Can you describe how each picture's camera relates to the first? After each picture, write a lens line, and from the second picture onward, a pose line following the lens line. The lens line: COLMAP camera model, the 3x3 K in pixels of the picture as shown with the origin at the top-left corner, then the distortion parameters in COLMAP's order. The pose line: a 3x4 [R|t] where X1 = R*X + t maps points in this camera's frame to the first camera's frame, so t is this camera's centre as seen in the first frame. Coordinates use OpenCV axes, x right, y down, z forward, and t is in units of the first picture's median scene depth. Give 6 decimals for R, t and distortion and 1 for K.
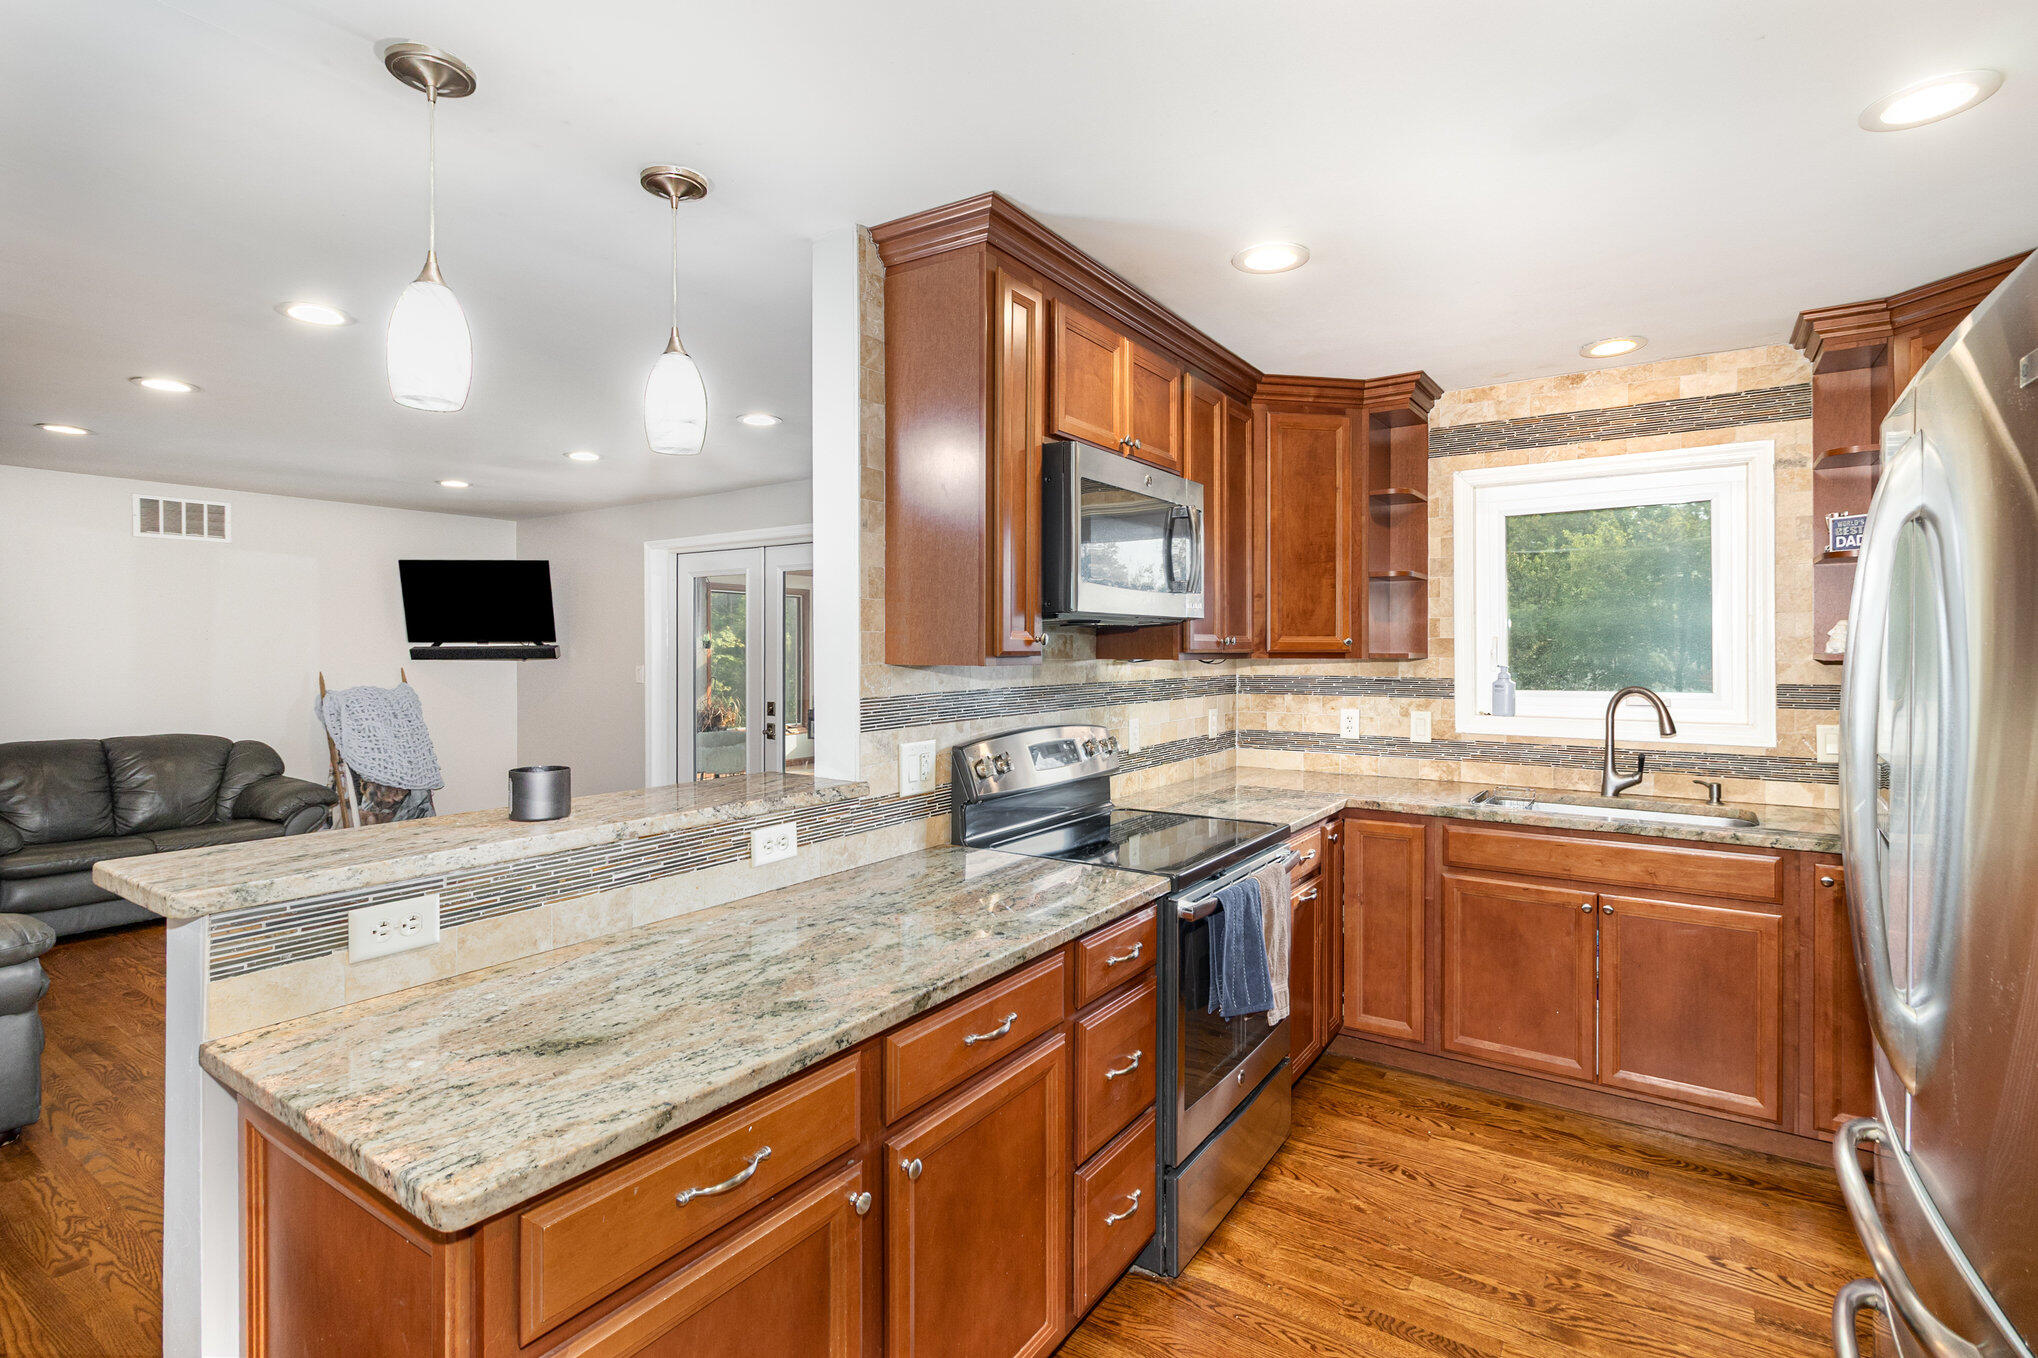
lens RADIAL K [[962.5, 0, 1026.2], [0, 962.5, 670.2], [0, 0, 1]] dist [0.002394, 0.000121]
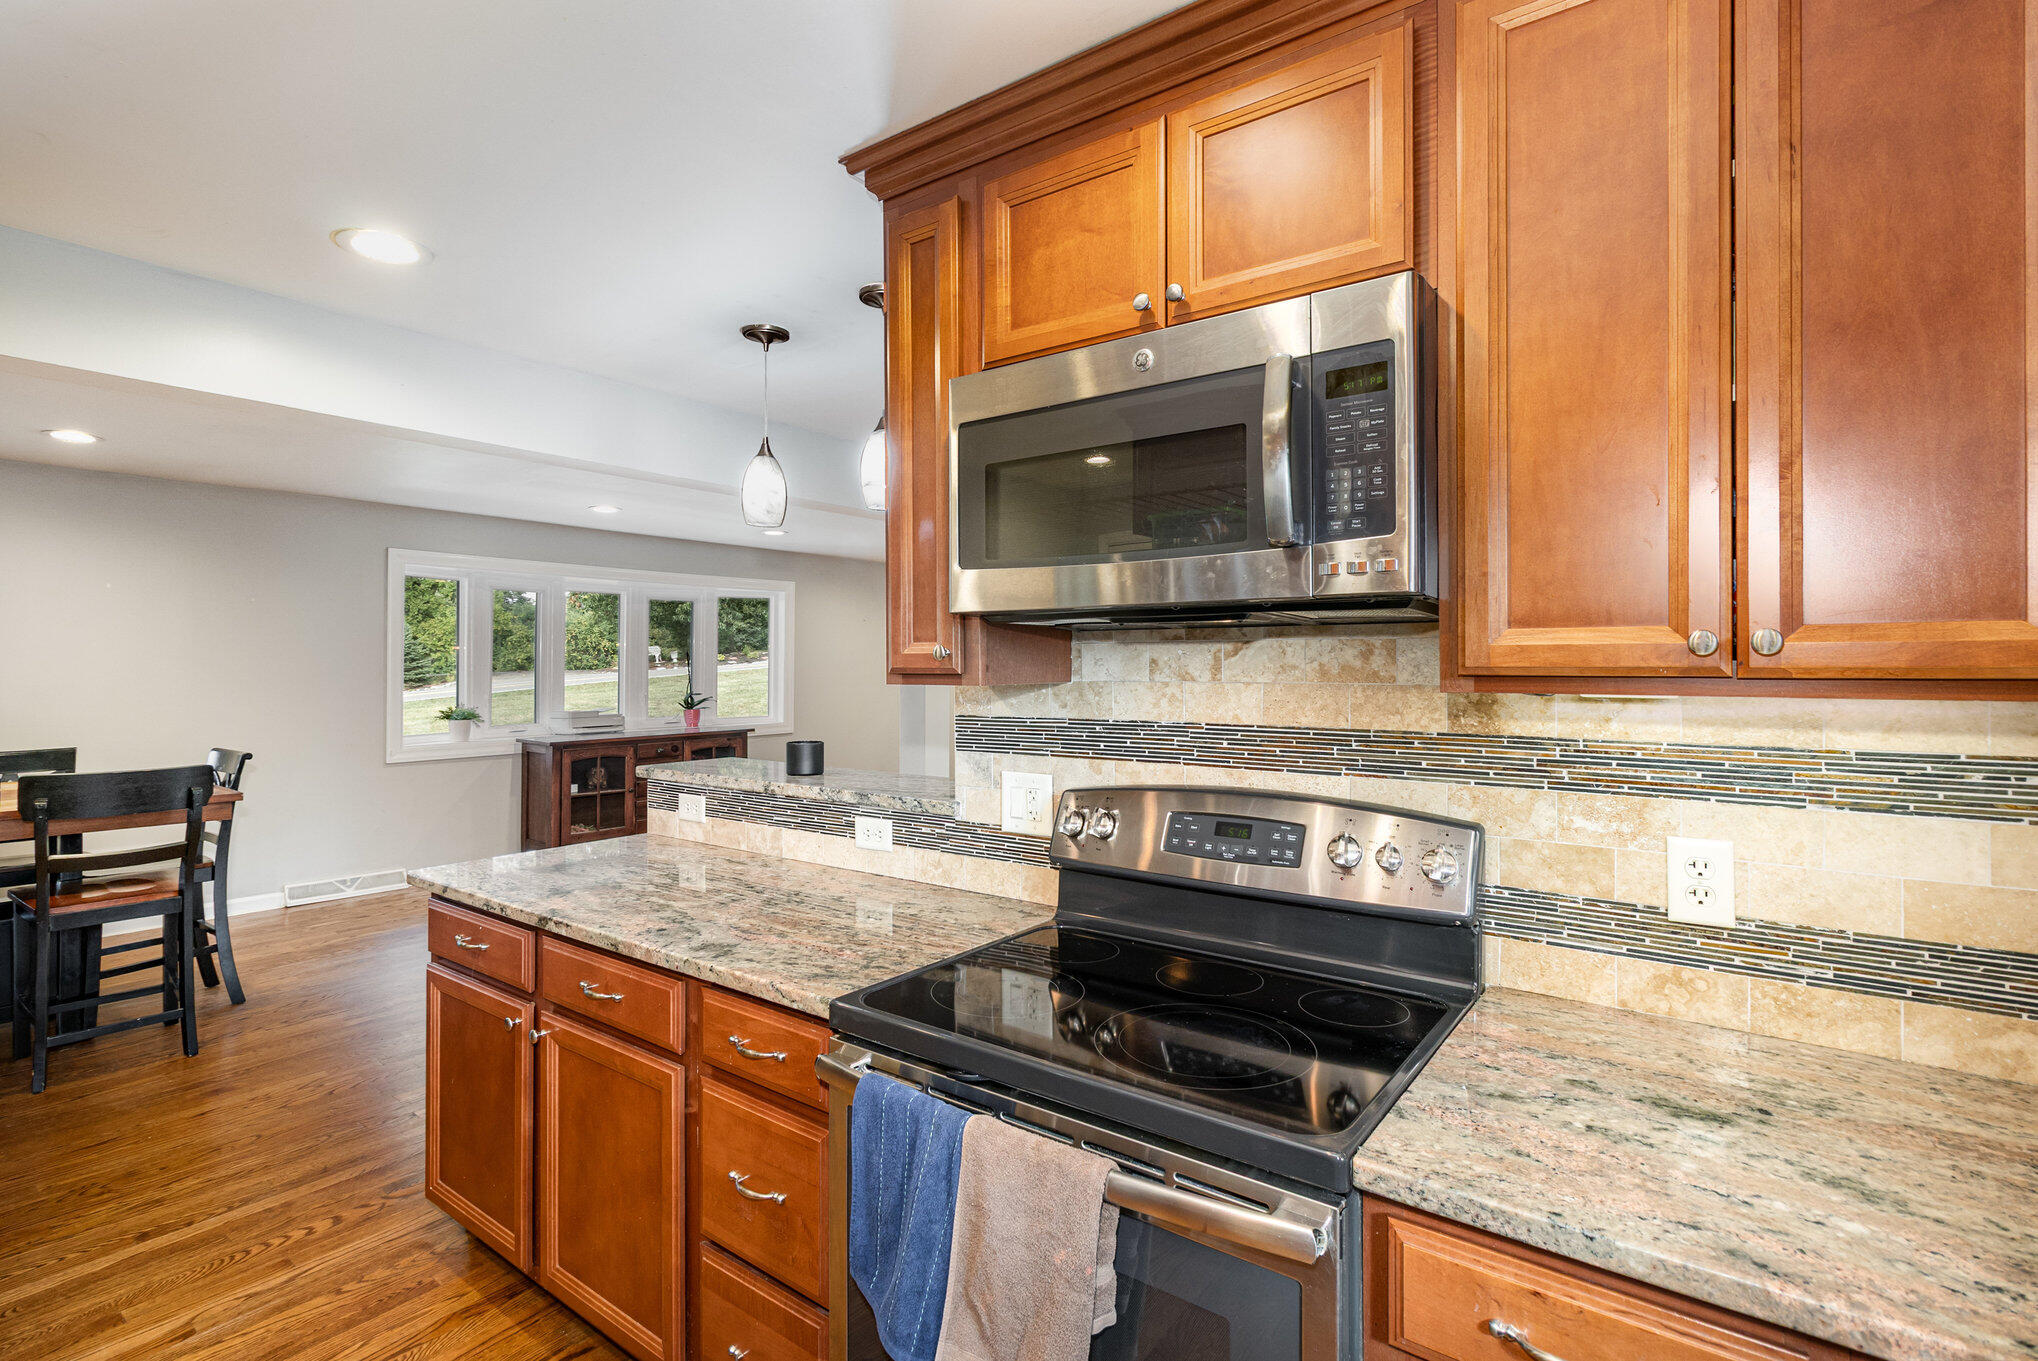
lens RADIAL K [[962.5, 0, 1024.9], [0, 962.5, 666.0], [0, 0, 1]] dist [0.002394, 0.000121]
pose [[-0.045239, 0.015632, -0.998854, 1.286251], [-0.011776, 0.999800, 0.016180, -0.060938], [0.998907, 0.012495, -0.045046, 1.800602]]
